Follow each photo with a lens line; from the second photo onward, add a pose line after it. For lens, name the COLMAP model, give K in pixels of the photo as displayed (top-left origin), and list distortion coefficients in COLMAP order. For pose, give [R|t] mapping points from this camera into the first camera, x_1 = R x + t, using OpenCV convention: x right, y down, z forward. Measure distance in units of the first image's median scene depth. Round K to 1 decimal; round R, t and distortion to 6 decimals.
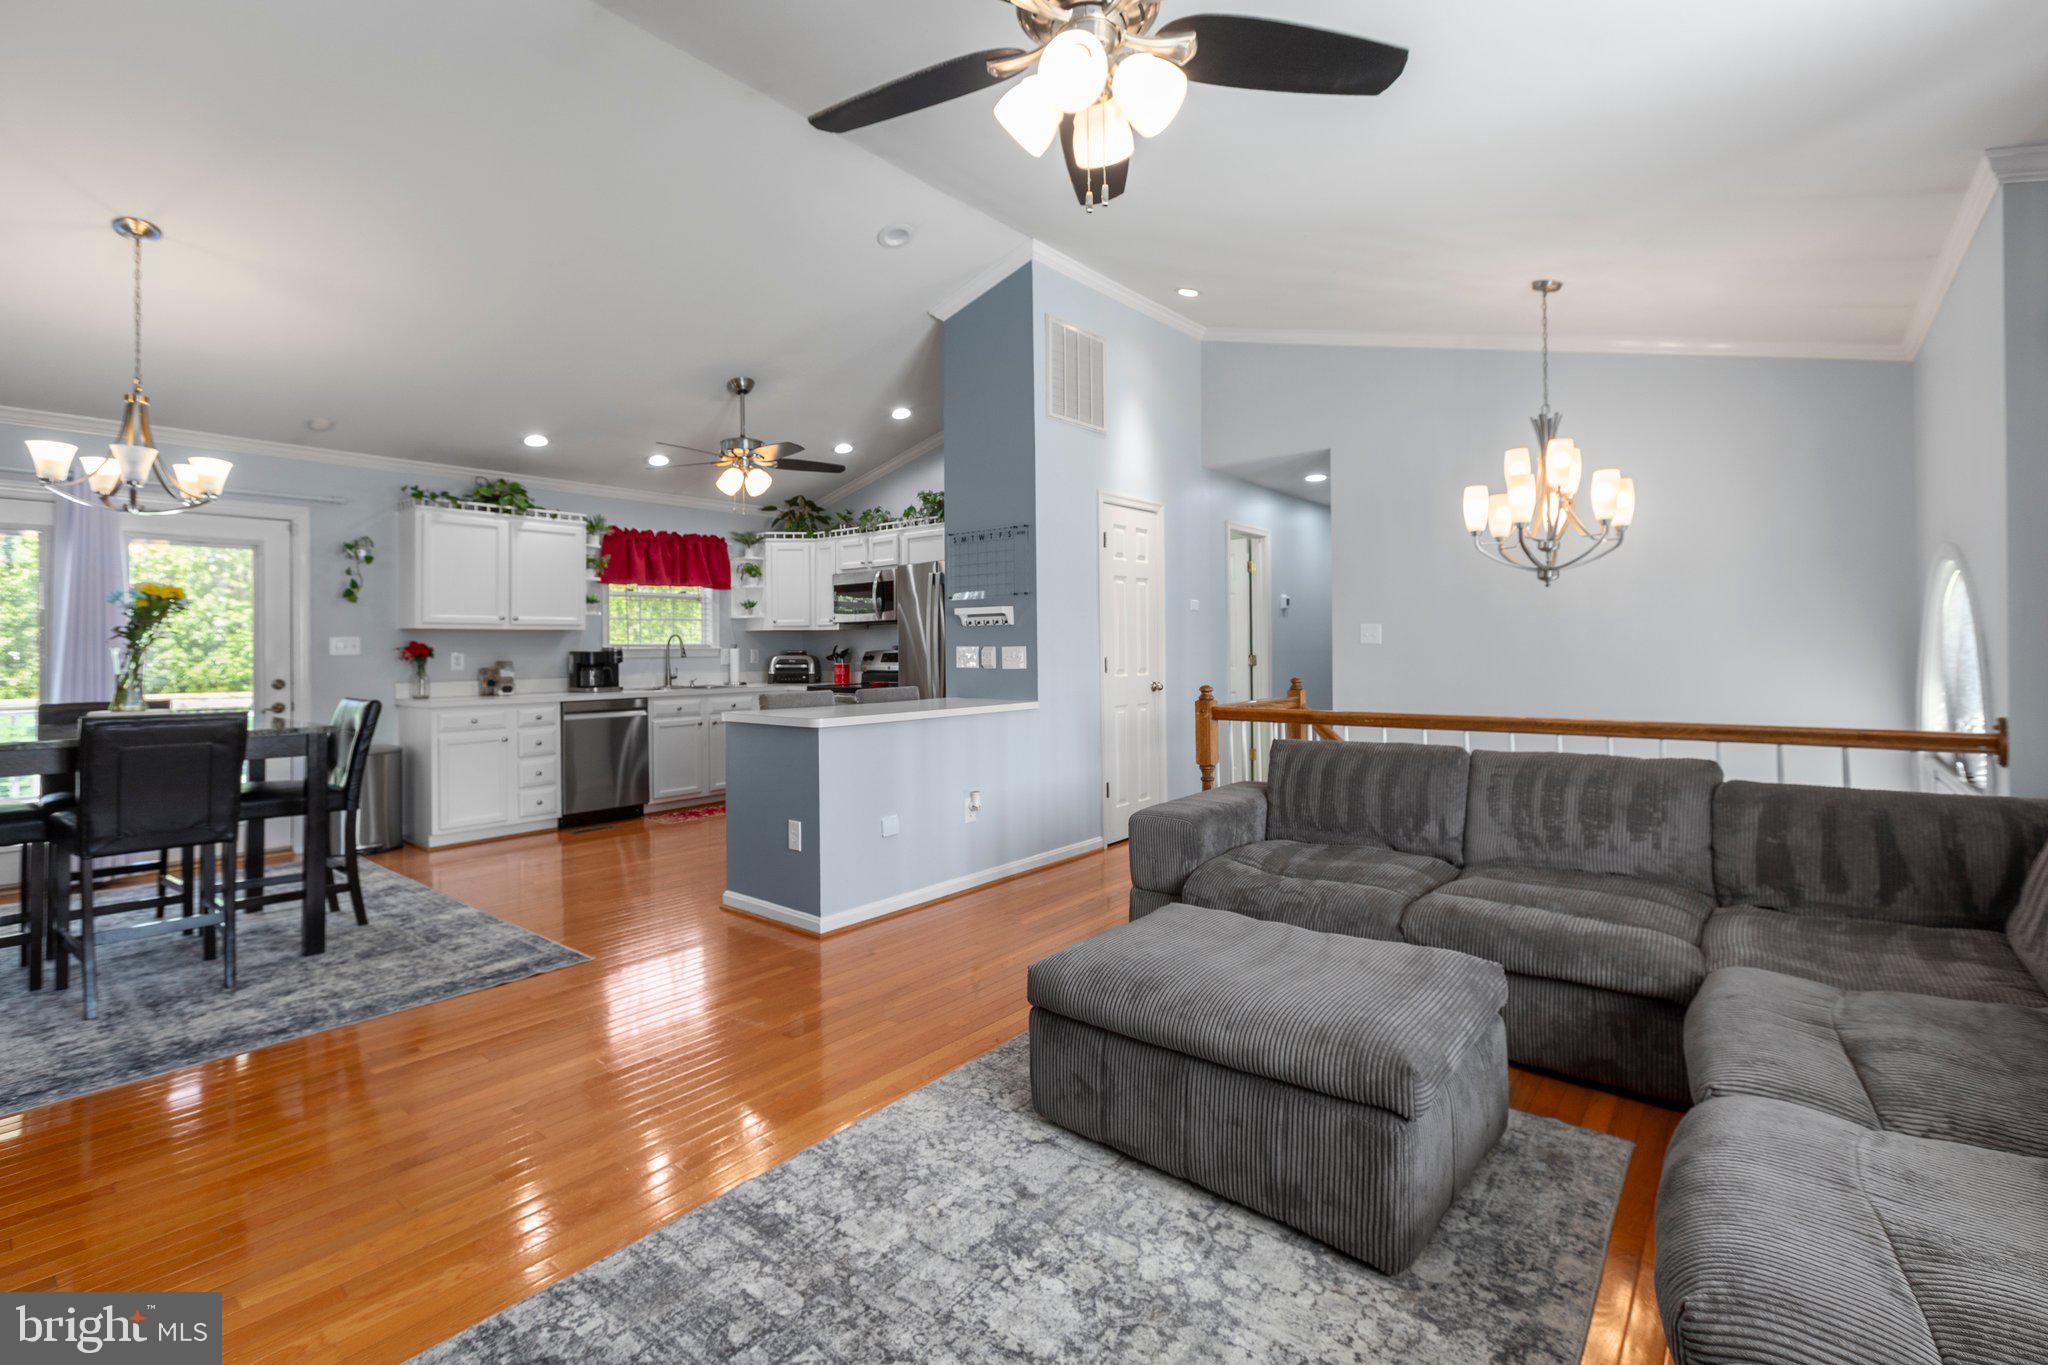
lens RADIAL K [[915.9, 0, 1015.1], [0, 915.9, 640.5], [0, 0, 1]] dist [0.000102, -0.000255]
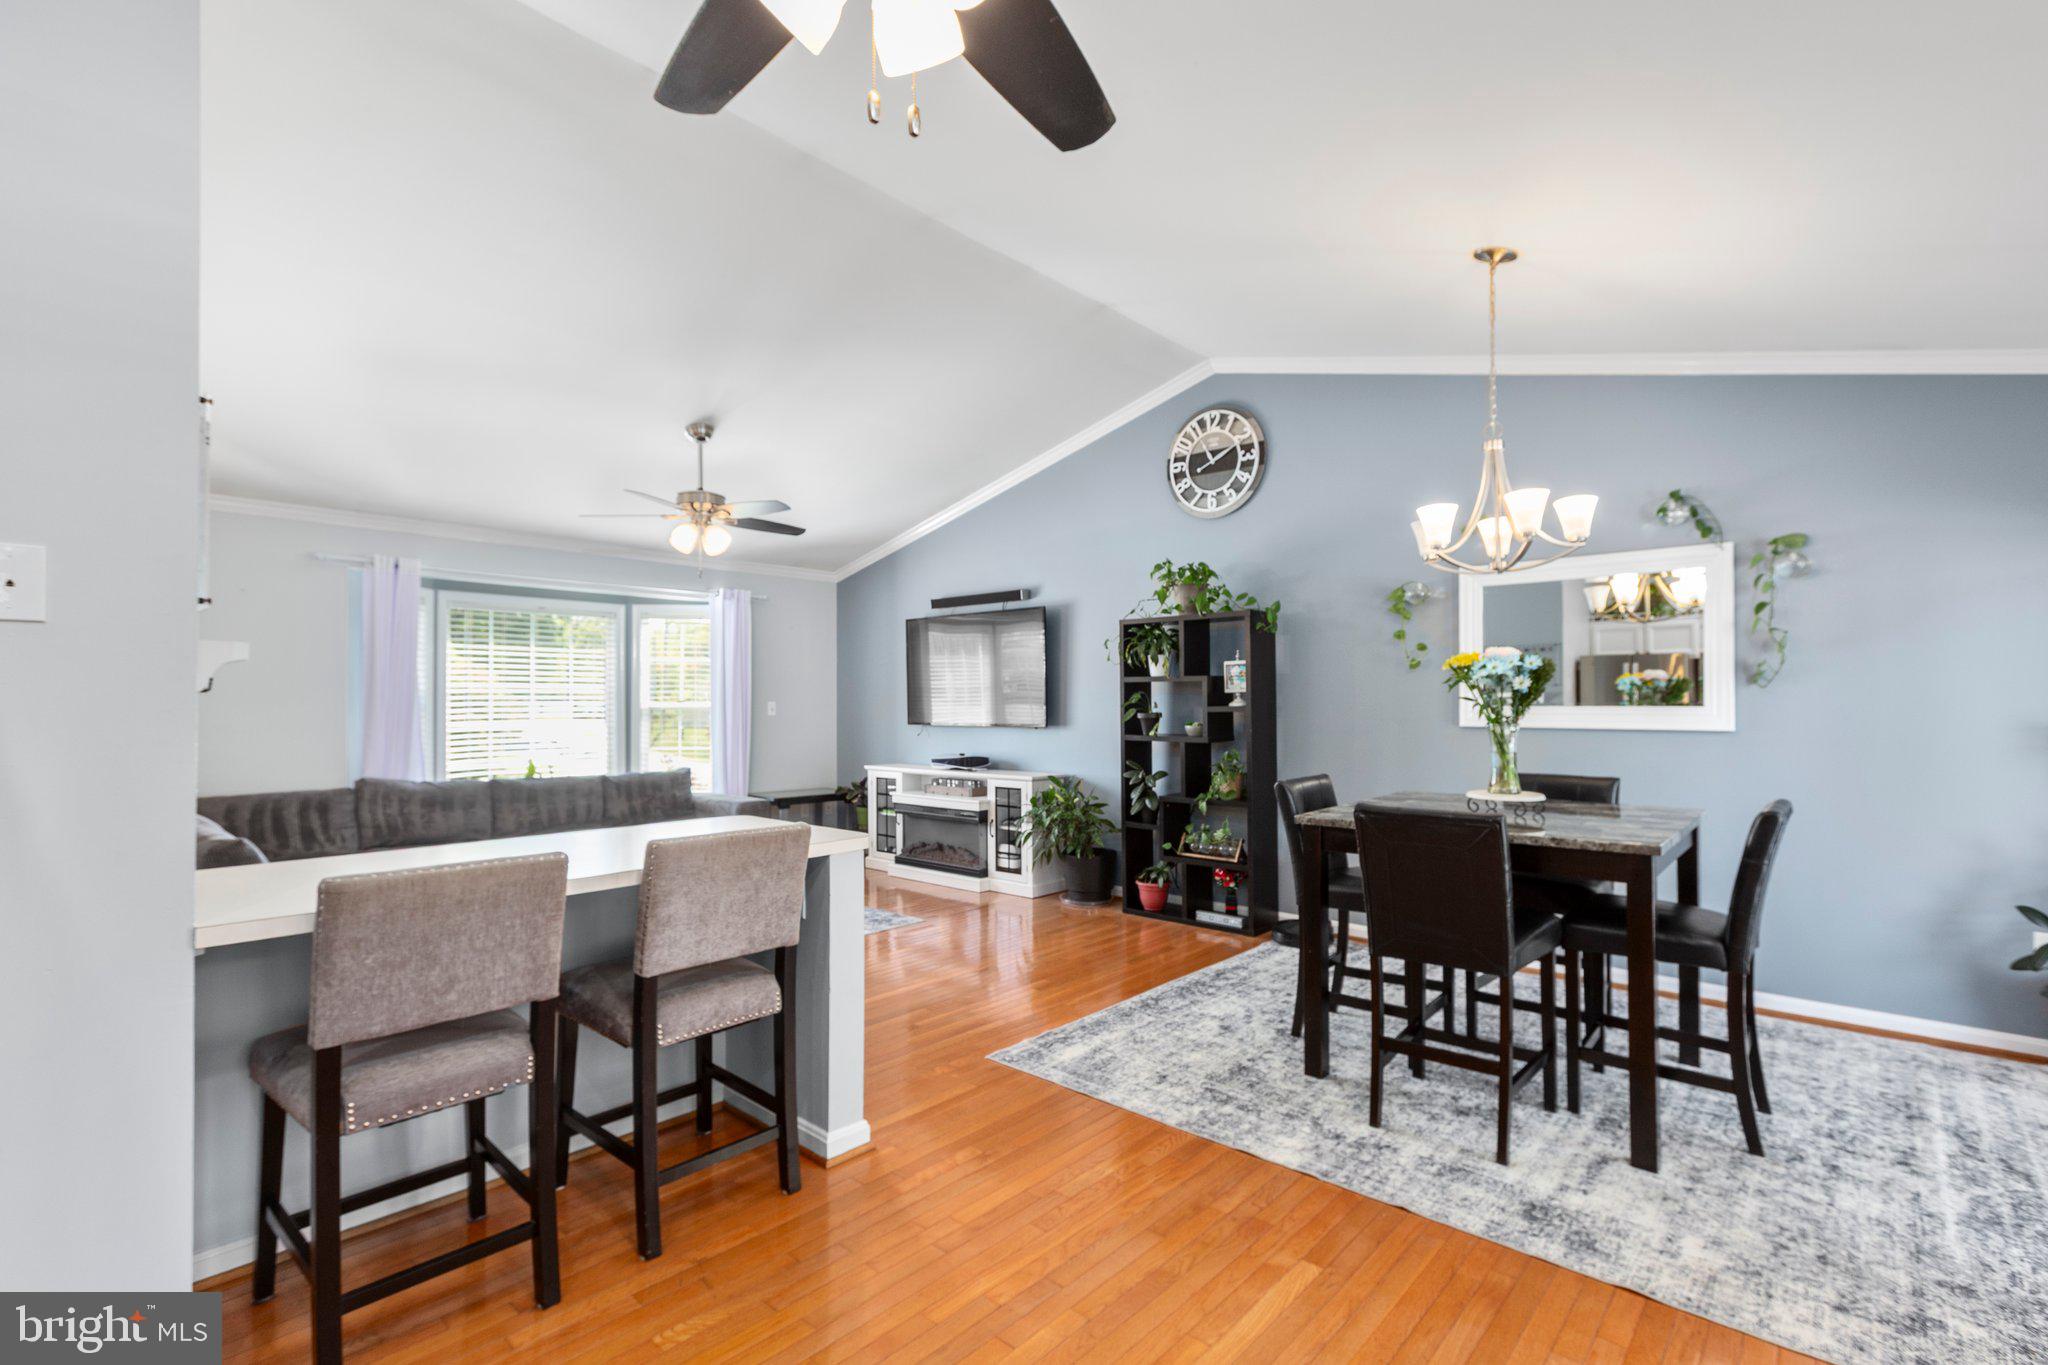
lens RADIAL K [[934.8, 0, 1030.7], [0, 934.8, 689.3], [0, 0, 1]] dist [0.003389, 0.000315]
pose [[-0.998984, 0.012443, 0.043316, -0.330915], [0.011371, 0.999625, -0.024893, -0.004215], [-0.043610, -0.024375, -0.998751, 1.181629]]
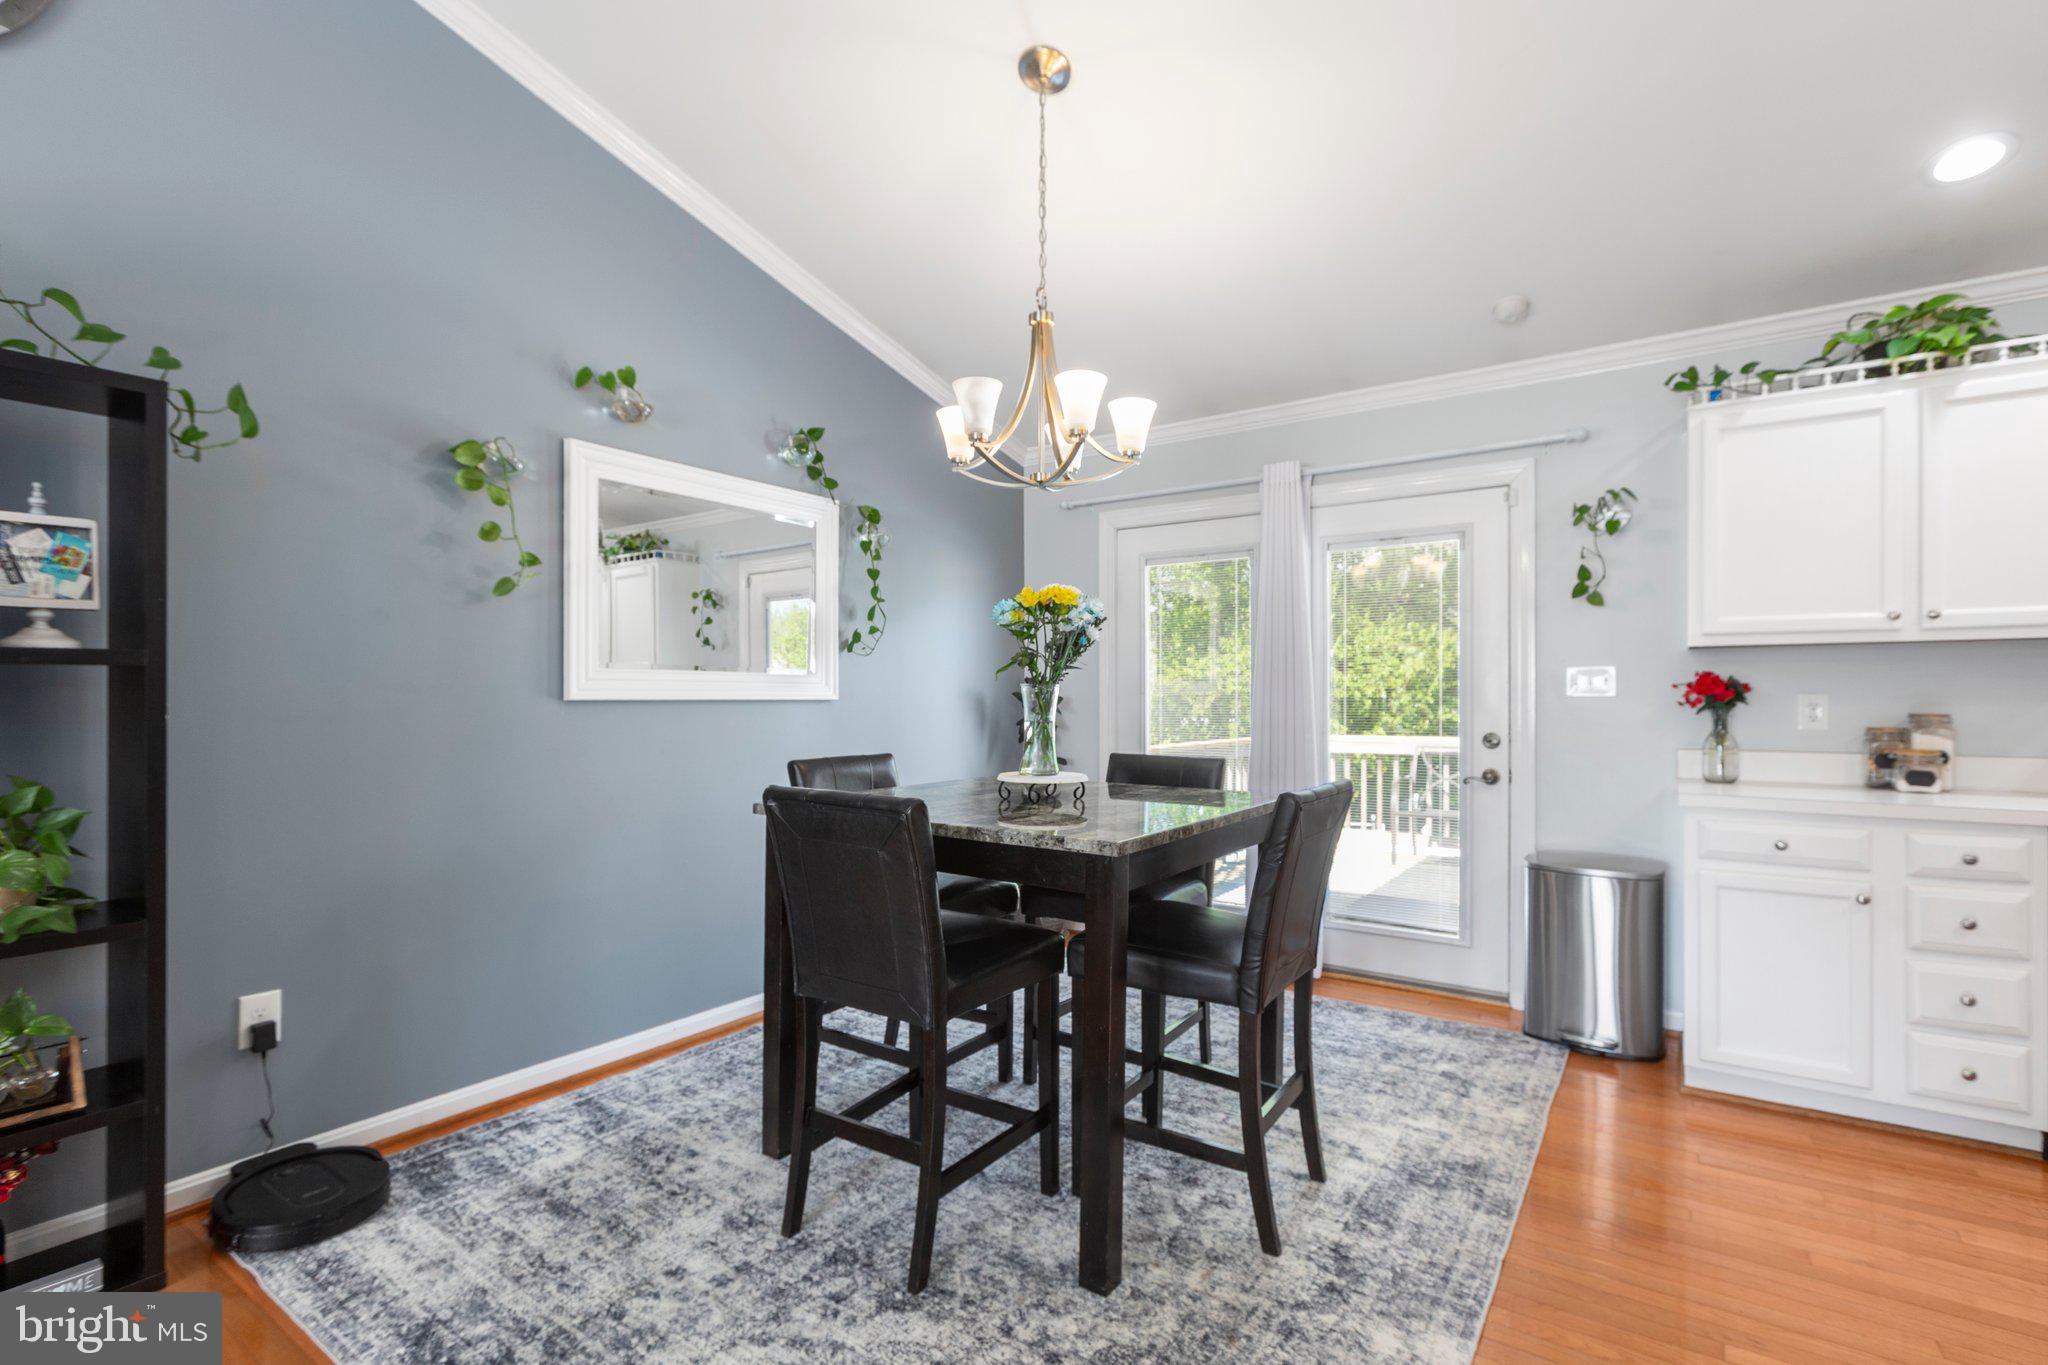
lens RADIAL K [[936.9, 0, 1041.1], [0, 936.9, 699.4], [0, 0, 1]] dist [0.002766, -0.000241]
pose [[0.096414, 0.012668, -0.995261, -0.157566], [0.008150, 0.999875, 0.013516, 0.006224], [0.995308, -0.009415, 0.096299, 0.568580]]
